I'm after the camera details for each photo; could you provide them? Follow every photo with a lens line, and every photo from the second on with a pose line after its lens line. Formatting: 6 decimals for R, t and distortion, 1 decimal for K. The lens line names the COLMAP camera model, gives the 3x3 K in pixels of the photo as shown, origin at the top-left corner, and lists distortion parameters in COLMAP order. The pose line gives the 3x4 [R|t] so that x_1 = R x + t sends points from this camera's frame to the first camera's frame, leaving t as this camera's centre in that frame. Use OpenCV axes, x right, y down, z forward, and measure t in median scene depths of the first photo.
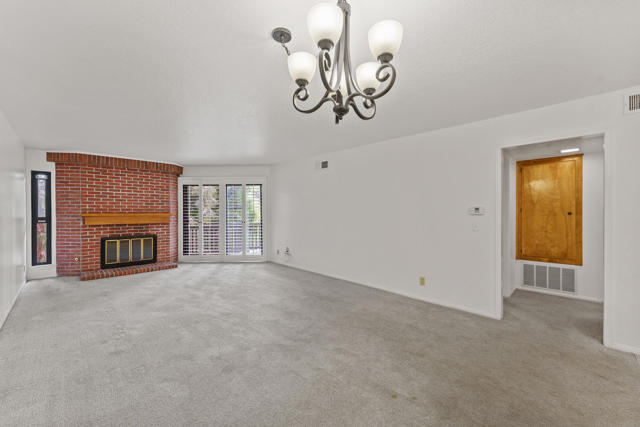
lens RADIAL K [[256.2, 0, 319.4], [0, 256.2, 213.6], [0, 0, 1]] dist [0.005909, -0.001529]
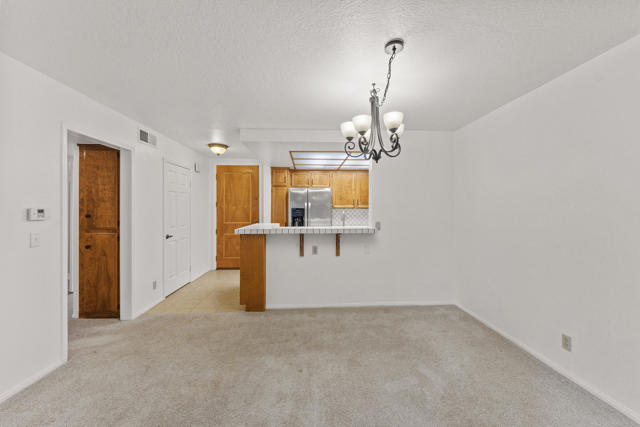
lens RADIAL K [[256.2, 0, 319.1], [0, 256.2, 208.0], [0, 0, 1]] dist [0.005909, -0.001529]
pose [[-0.739687, 0.004043, 0.672939, -0.256236], [0.006599, 0.999977, 0.001245, -0.017351], [-0.672919, 0.005362, -0.739697, 0.824172]]
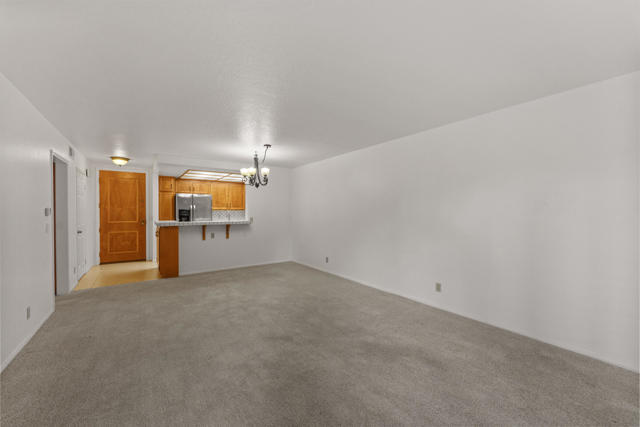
lens RADIAL K [[256.2, 0, 320.3], [0, 256.2, 213.5], [0, 0, 1]] dist [0.005909, -0.001529]
pose [[-0.985757, -0.001466, 0.168169, -0.471548], [0.001428, 0.999853, 0.017091, -0.016134], [-0.168169, 0.017088, -0.985610, 1.473079]]
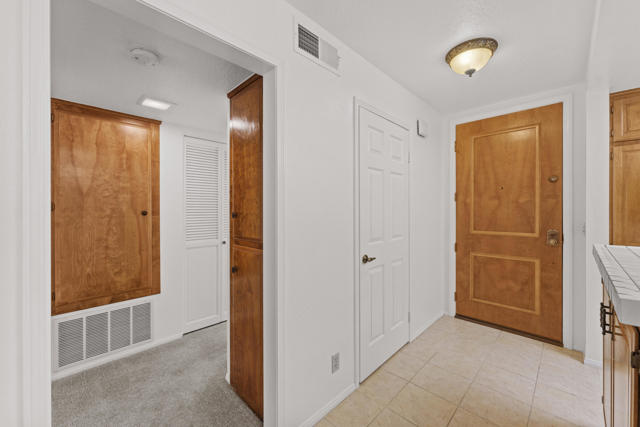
lens RADIAL K [[256.2, 0, 319.9], [0, 256.2, 211.1], [0, 0, 1]] dist [0.005909, -0.001529]
pose [[-0.013588, -0.001670, 0.999906, 0.349715], [0.009010, 0.999958, 0.001792, -0.003054], [-0.999867, 0.009034, -0.013572, 0.577347]]
